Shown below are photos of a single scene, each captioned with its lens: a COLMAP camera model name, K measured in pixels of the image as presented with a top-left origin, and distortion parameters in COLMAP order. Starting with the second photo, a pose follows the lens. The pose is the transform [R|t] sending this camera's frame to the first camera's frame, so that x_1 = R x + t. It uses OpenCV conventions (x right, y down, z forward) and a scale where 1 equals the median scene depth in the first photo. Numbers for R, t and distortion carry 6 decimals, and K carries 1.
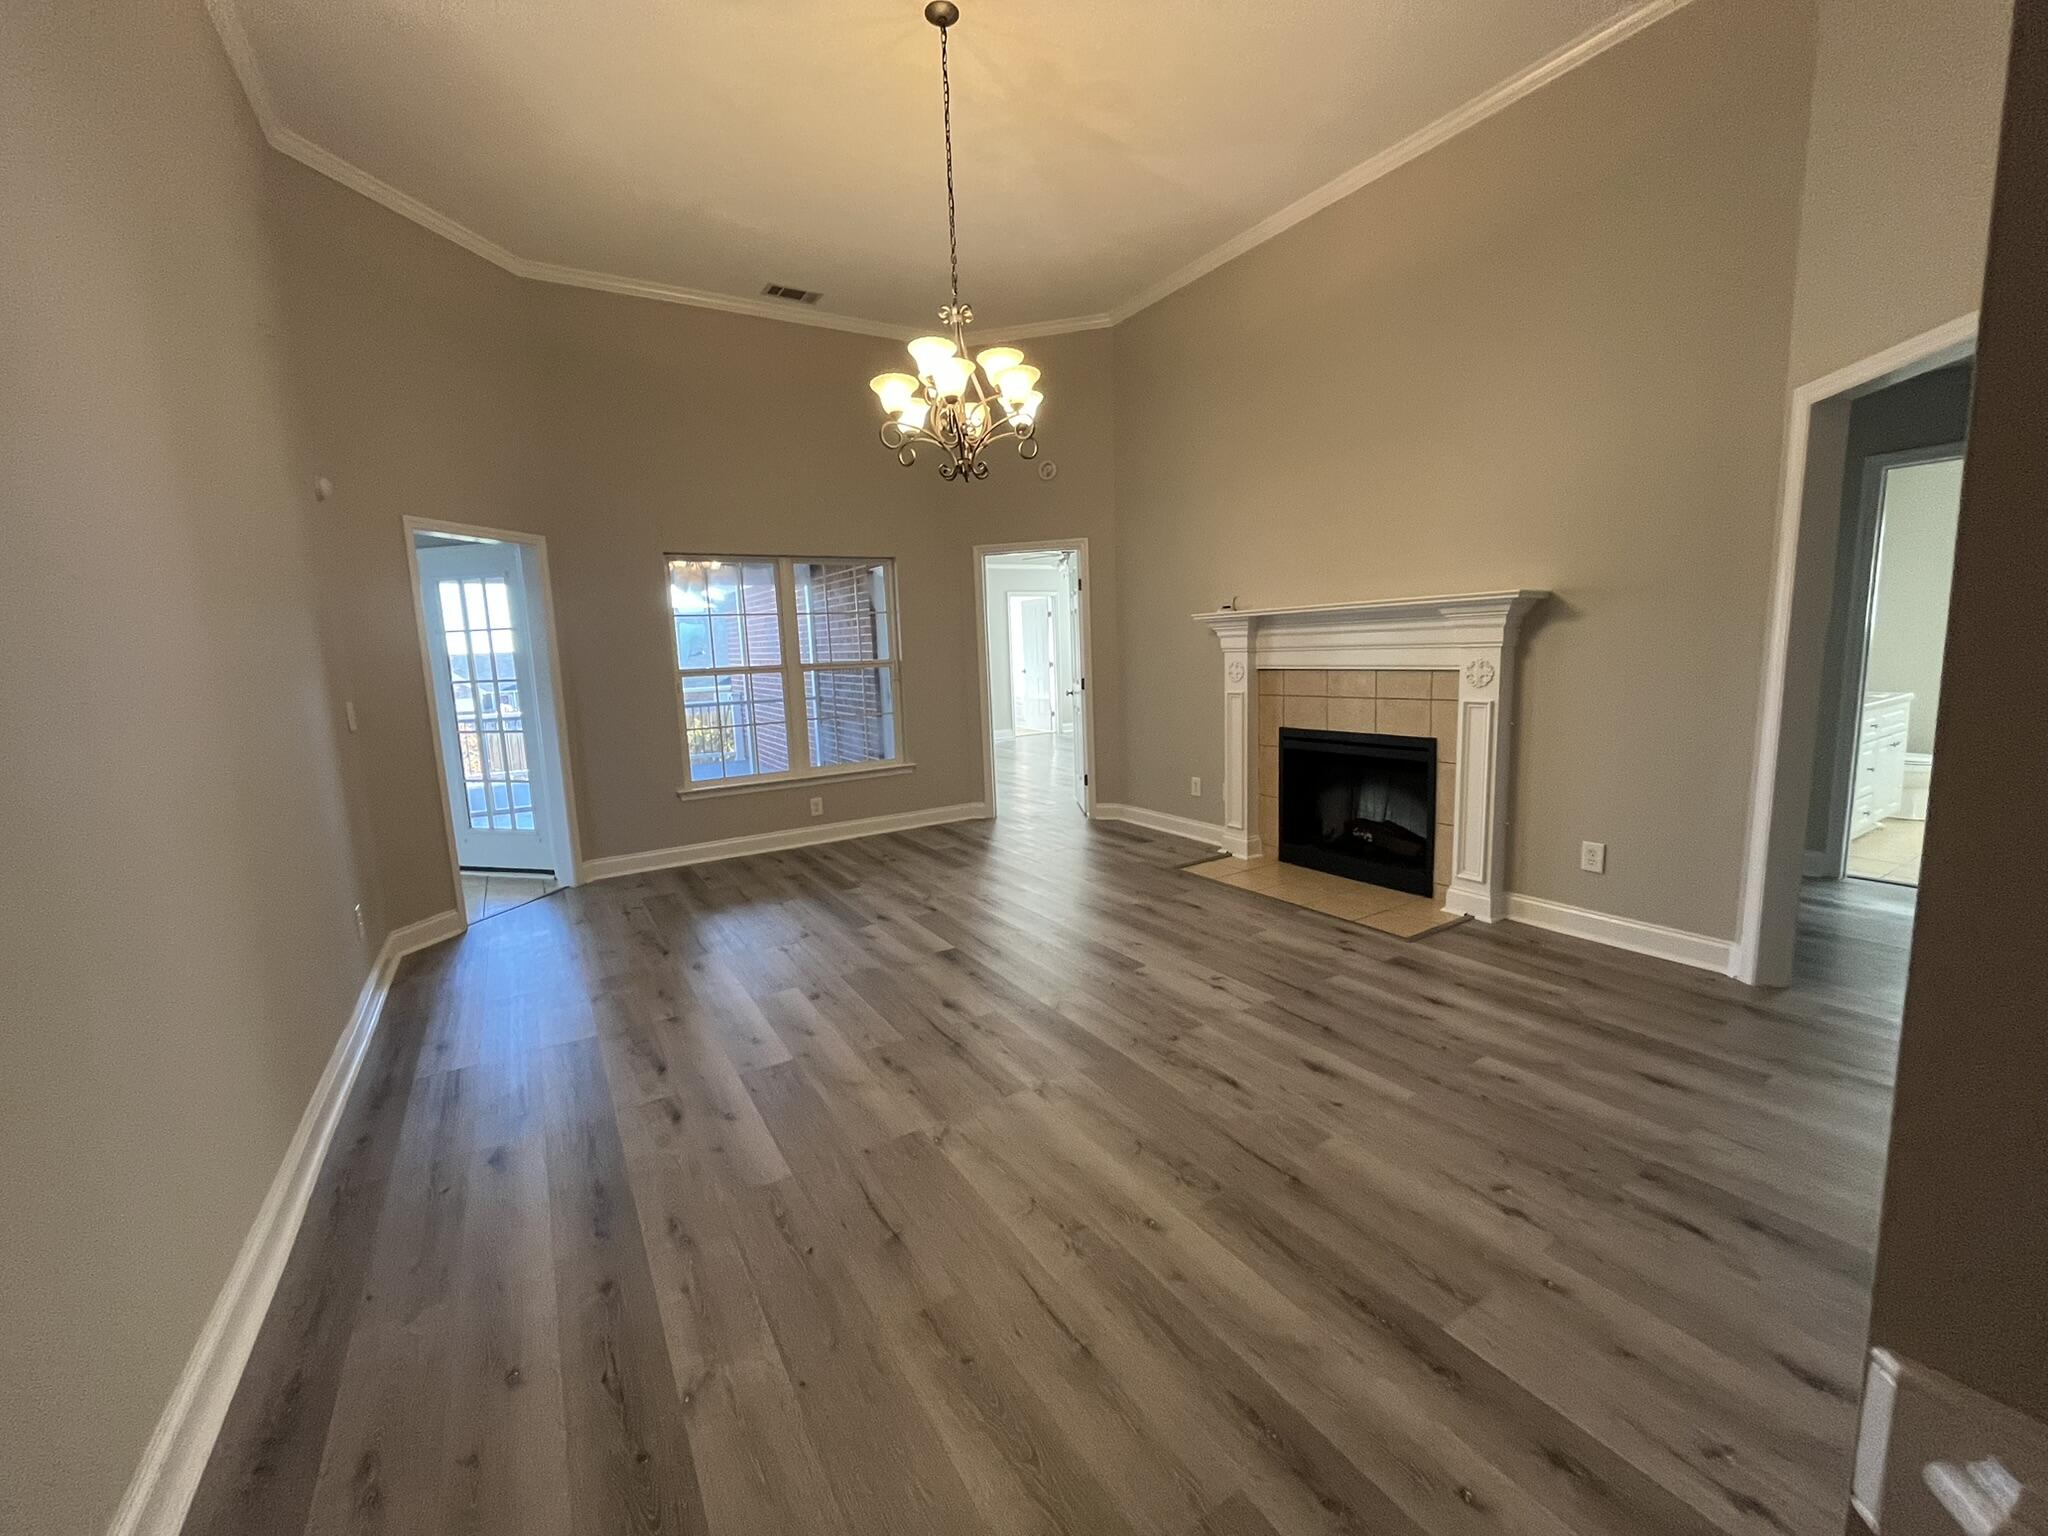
lens RADIAL K [[823.3, 0, 1020.3], [0, 823.3, 767.0], [0, 0, 1]] dist [-0.004178, -0.000681]
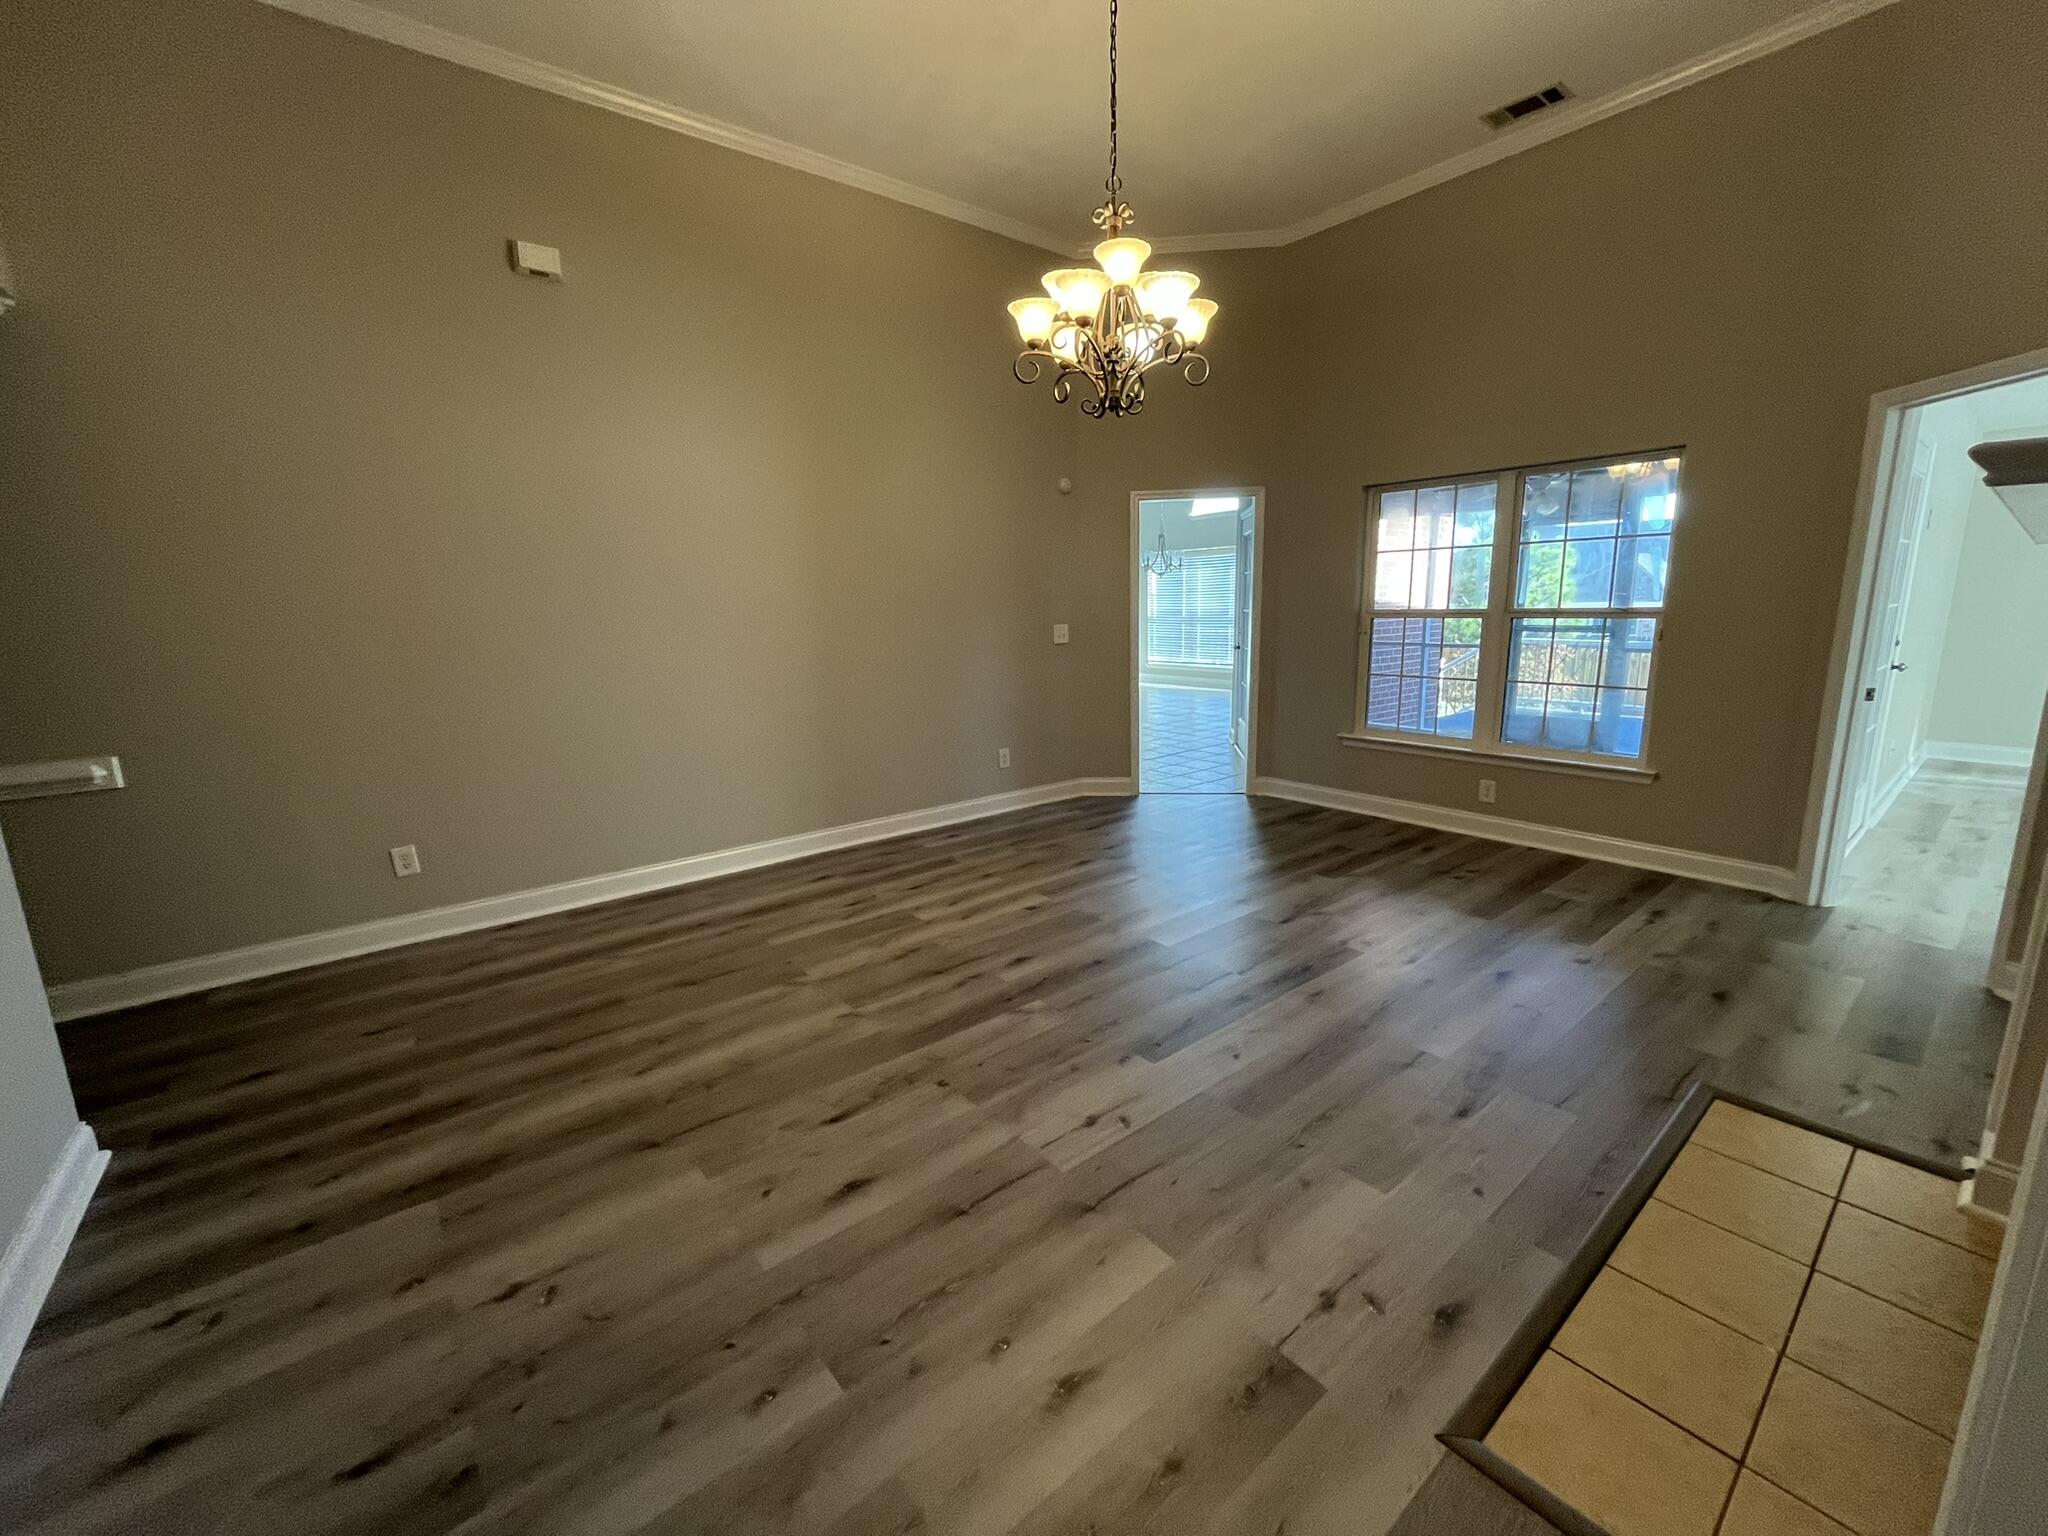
lens RADIAL K [[823.3, 0, 1027.1], [0, 823.3, 764.9], [0, 0, 1]] dist [-0.004178, -0.000681]
pose [[0.127998, 0.232395, -0.964162, 0.930430], [-0.126693, 0.968026, 0.216507, -0.187630], [0.983649, 0.094440, 0.153348, 0.901832]]
